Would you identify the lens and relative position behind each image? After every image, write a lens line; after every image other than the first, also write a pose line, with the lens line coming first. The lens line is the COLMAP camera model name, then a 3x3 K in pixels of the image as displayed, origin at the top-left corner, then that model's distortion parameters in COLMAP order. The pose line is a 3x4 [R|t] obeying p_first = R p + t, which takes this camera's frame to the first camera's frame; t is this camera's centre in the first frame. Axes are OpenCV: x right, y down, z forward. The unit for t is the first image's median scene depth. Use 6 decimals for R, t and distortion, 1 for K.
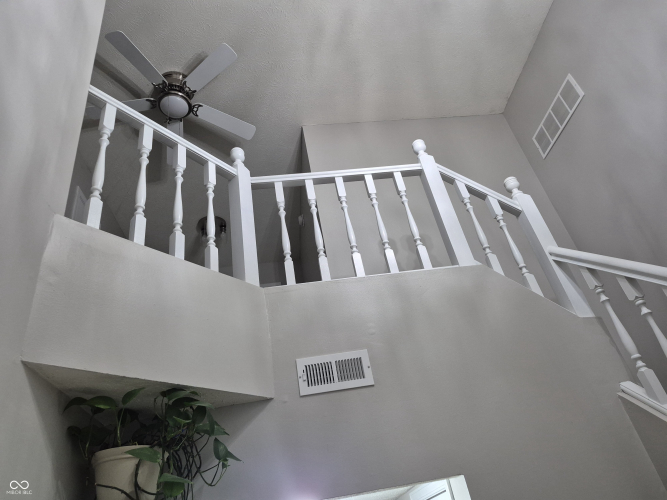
lens RADIAL K [[461.1, 0, 333.5], [0, 461.1, 240.0], [0, 0, 1]] dist [0.099081, -0.105552]
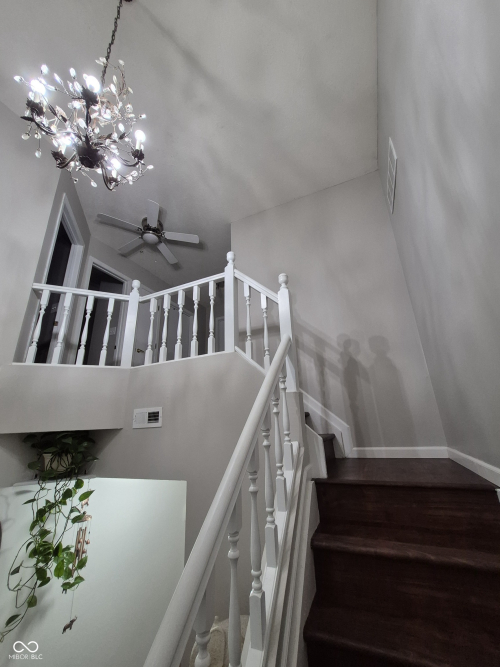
lens RADIAL K [[262.1, 0, 259.5], [0, 262.1, 335.2], [0, 0, 1]] dist [0.008203, 0.000389]
pose [[0.890098, -0.034751, -0.454441, 0.771369], [0.179855, 0.942952, 0.280168, -0.222676], [0.418780, -0.331111, 0.845570, 0.307029]]
